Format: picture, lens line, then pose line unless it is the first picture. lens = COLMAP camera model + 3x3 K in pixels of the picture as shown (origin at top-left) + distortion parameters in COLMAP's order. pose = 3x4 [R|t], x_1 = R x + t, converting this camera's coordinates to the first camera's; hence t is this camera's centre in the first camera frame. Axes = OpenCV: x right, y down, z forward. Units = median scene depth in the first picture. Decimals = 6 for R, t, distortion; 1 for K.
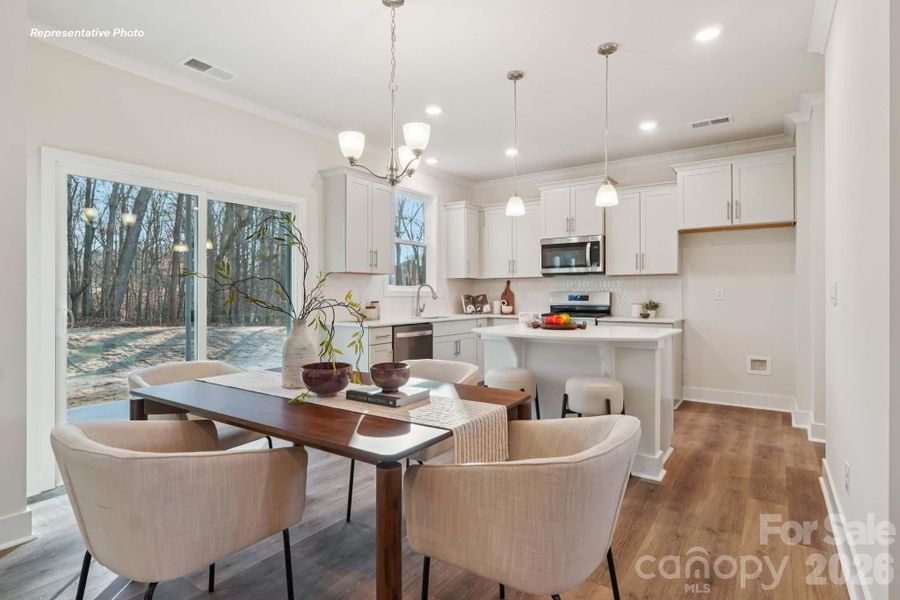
lens RADIAL K [[470.3, 0, 449.1], [0, 470.3, 295.4], [0, 0, 1]] dist [-0.003387, 0.000125]
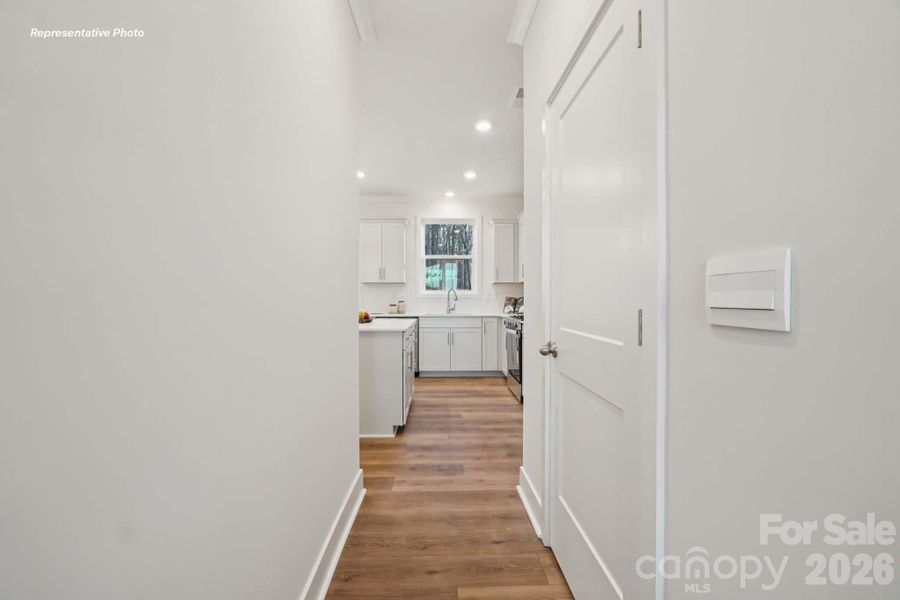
lens RADIAL K [[382.0, 0, 450.0], [0, 382.0, 300.0], [0, 0, 1]] dist [-0.011514, 0.000354]
pose [[0.593938, 0.007163, -0.804479, 0.870177], [-0.002894, 0.999973, 0.006768, 0.000367], [0.804506, -0.001692, 0.593943, 0.394284]]
